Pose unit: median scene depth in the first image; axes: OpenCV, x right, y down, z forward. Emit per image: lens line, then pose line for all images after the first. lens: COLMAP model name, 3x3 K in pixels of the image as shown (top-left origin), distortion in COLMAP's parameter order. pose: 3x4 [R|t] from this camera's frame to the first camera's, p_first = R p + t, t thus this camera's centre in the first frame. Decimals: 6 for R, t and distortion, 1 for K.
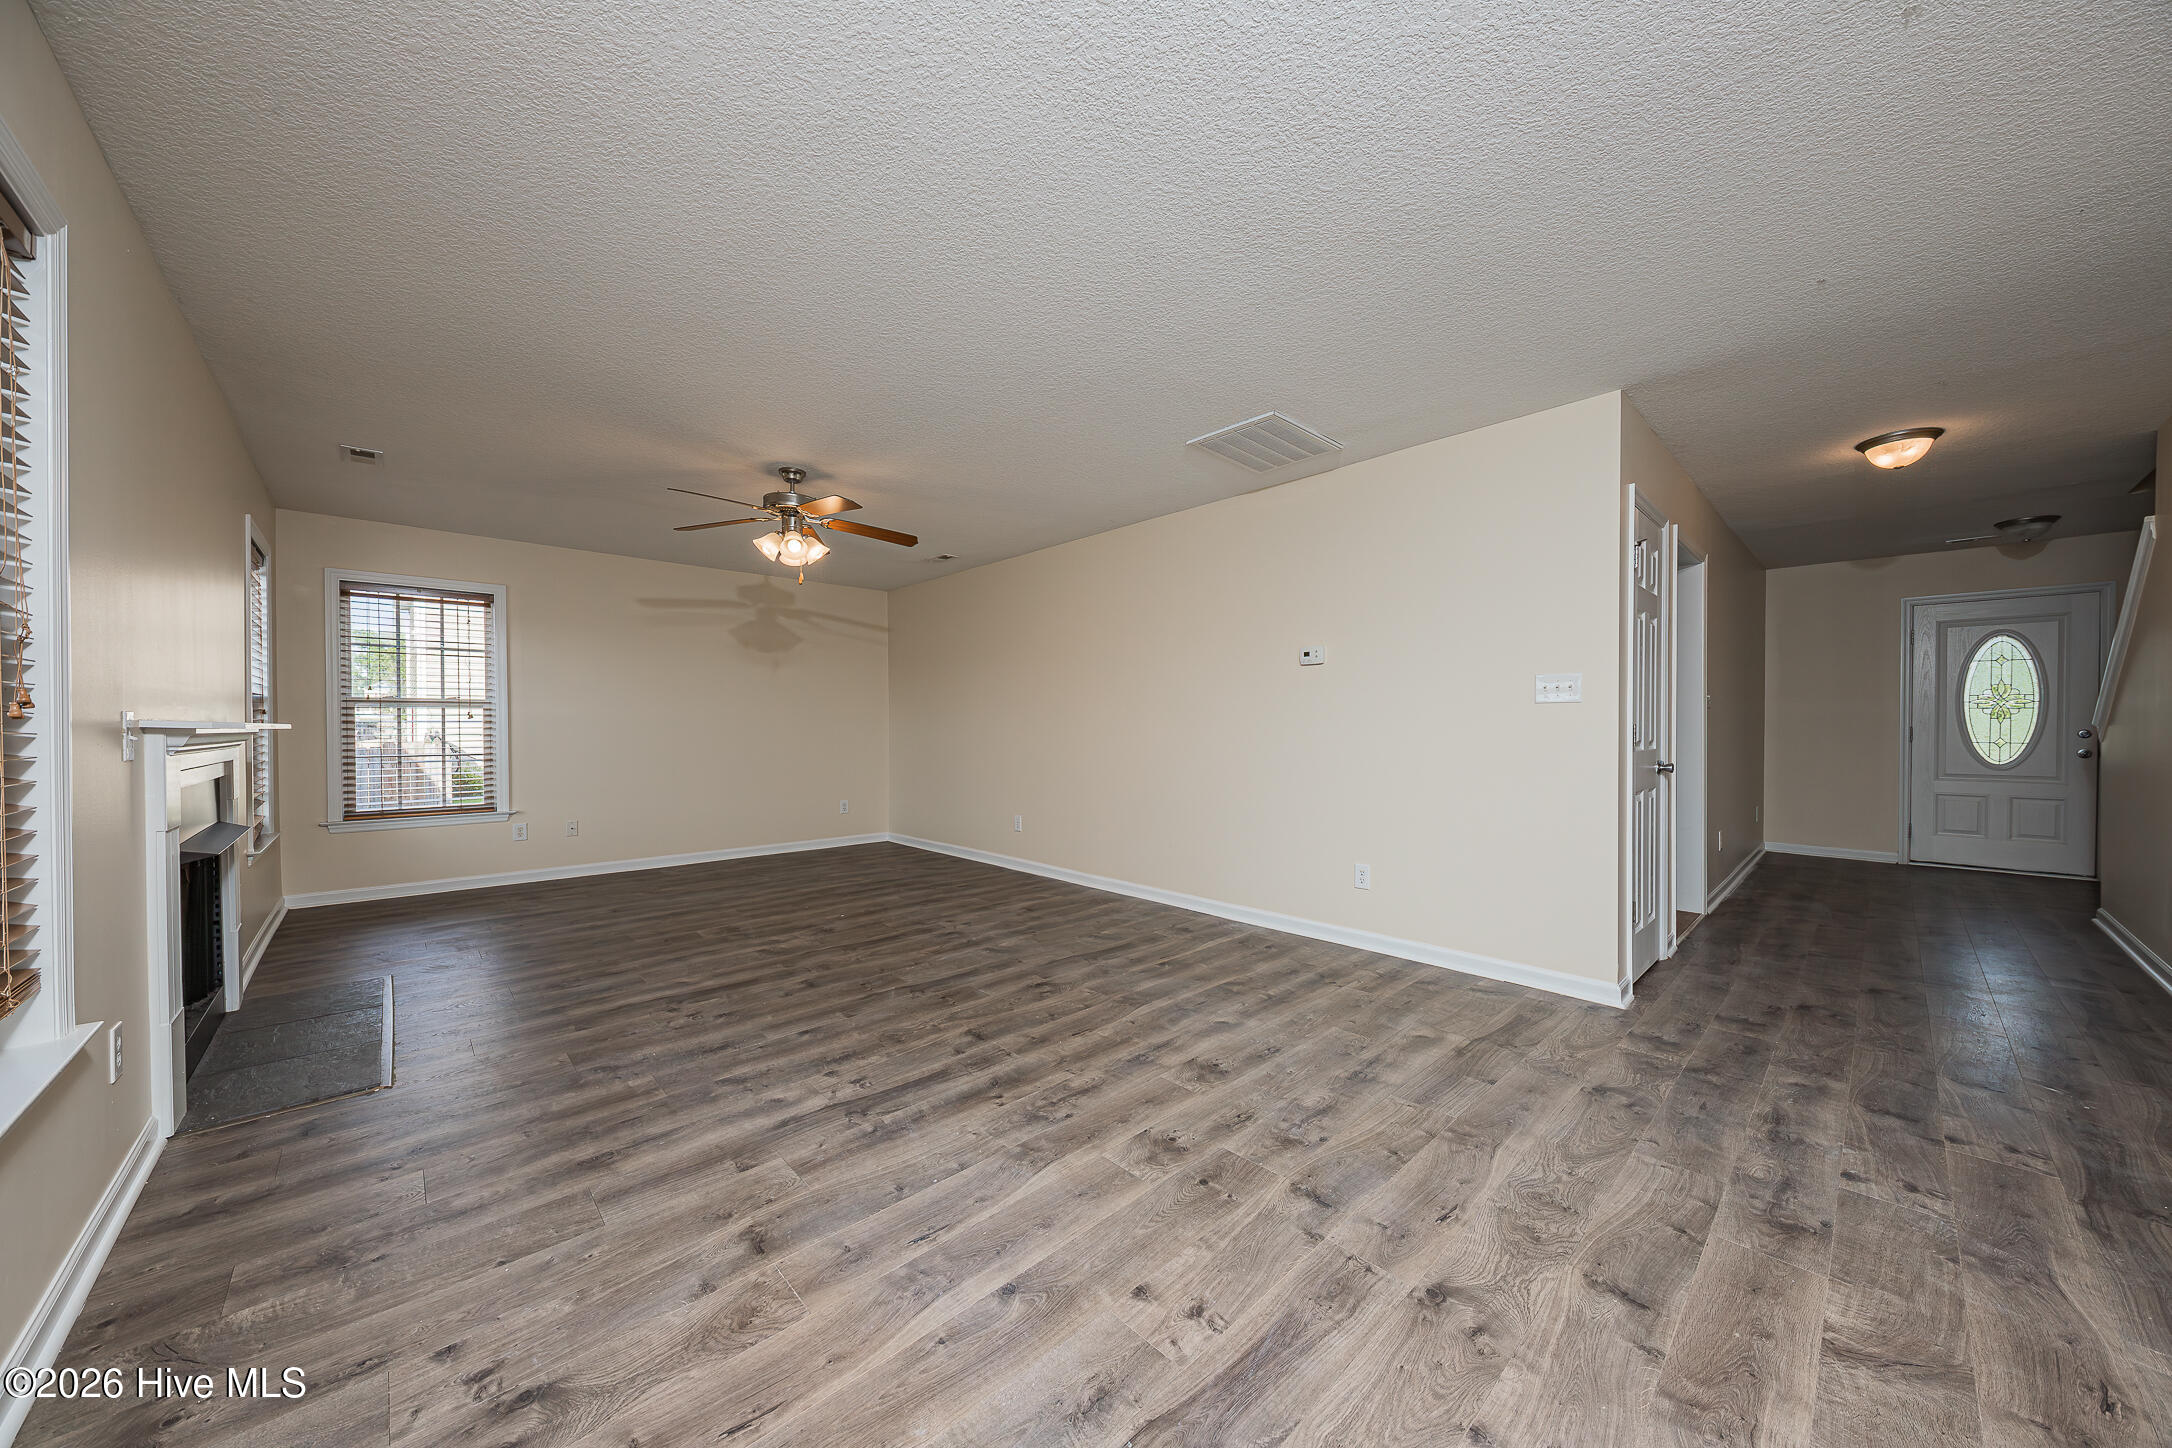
lens RADIAL K [[744.6, 0, 1093.1], [0, 744.6, 731.6], [0, 0, 1]] dist [0.012876, -0.005388]
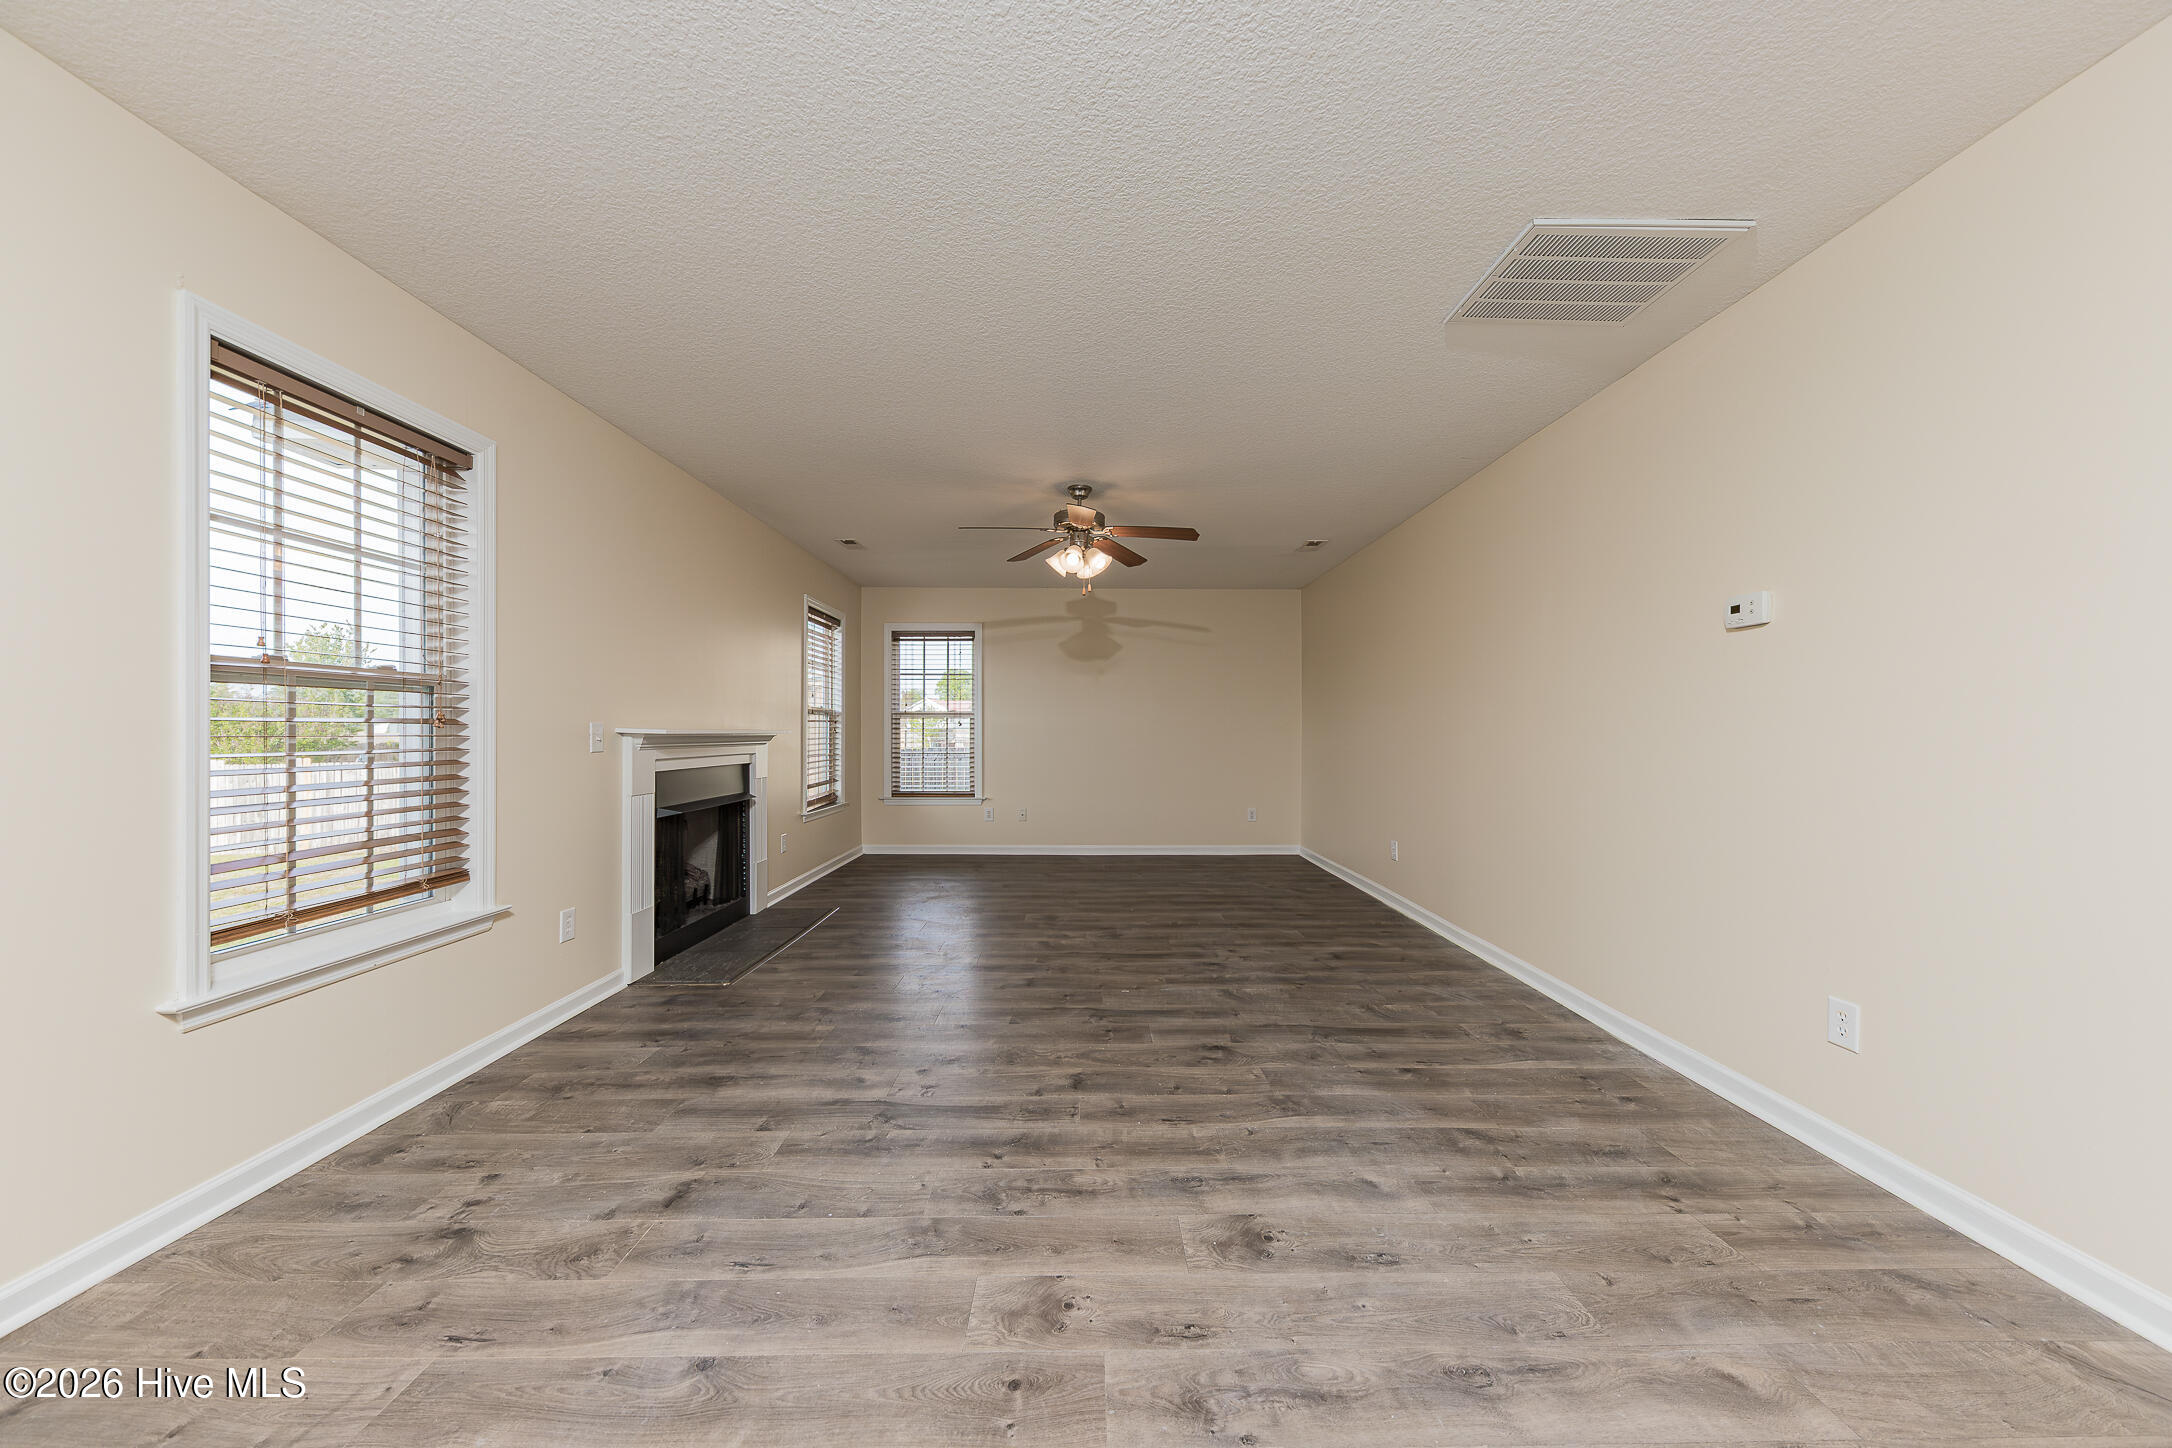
lens RADIAL K [[744.6, 0, 1093.1], [0, 744.6, 731.6], [0, 0, 1]] dist [0.012876, -0.005388]
pose [[0.736343, 0.002507, -0.676604, 0.397974], [-0.007418, 0.999963, -0.004368, -0.005070], [0.676568, 0.008235, 0.736334, 0.309444]]
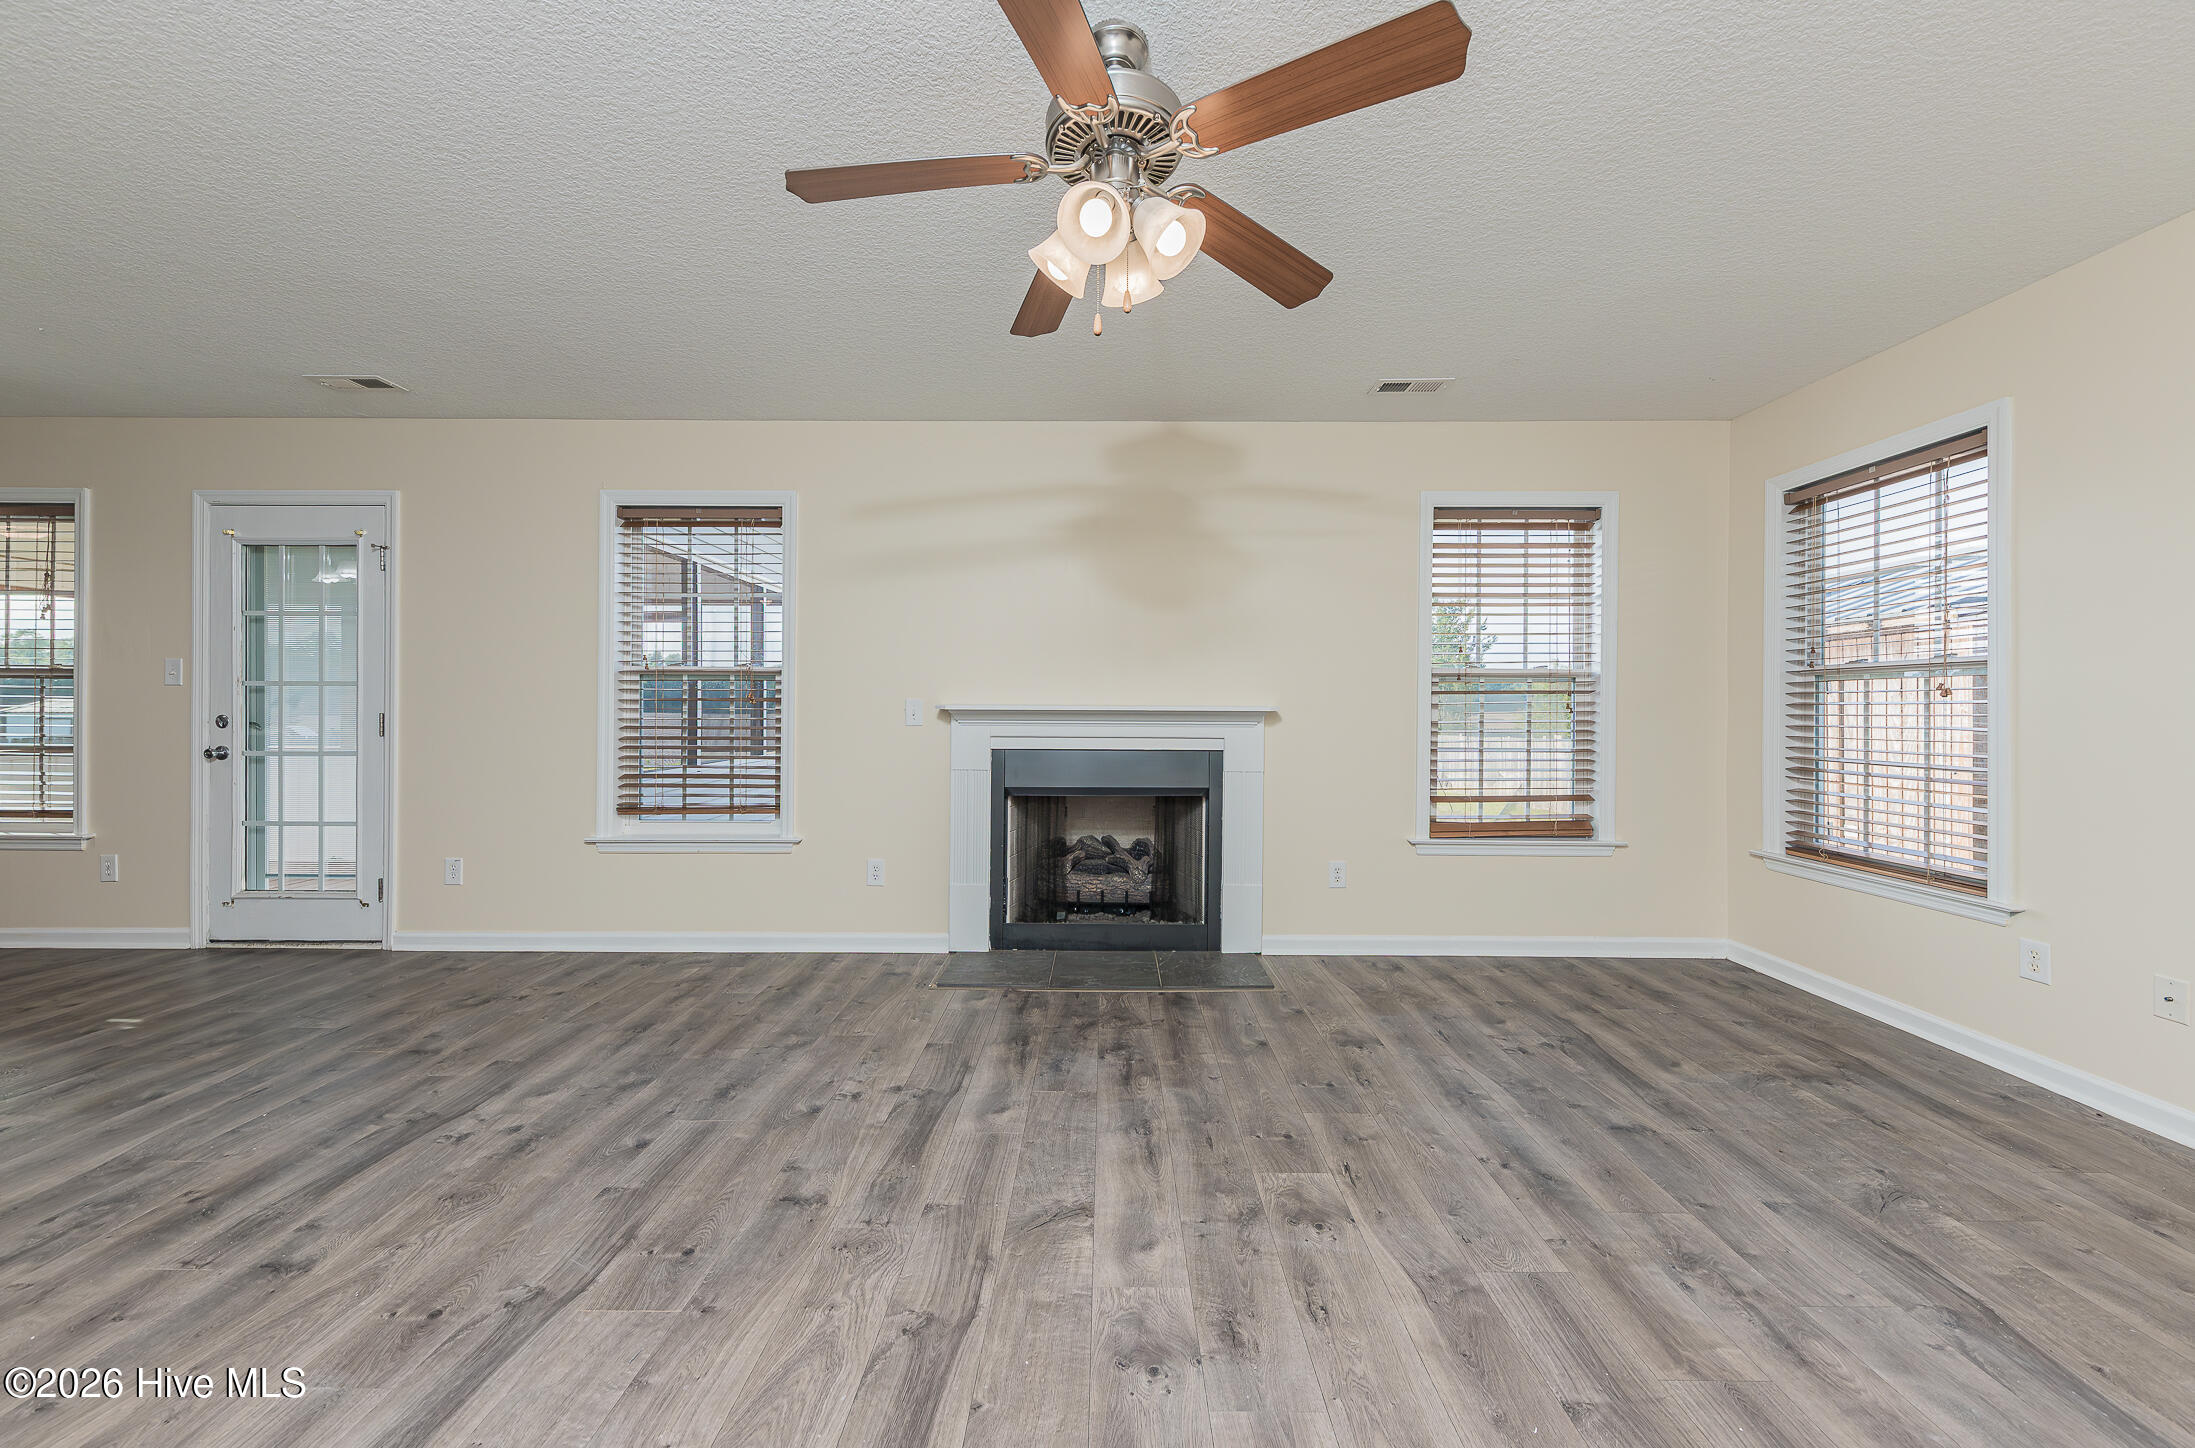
lens RADIAL K [[771.9, 0, 1099.4], [0, 771.9, 701.0], [0, 0, 1]] dist [0.012888, -0.005503]
pose [[-0.690922, -0.009354, -0.722869, -0.134537], [-0.009068, 0.999950, -0.004273, -0.010506], [0.722872, 0.003603, -0.690972, 1.588478]]
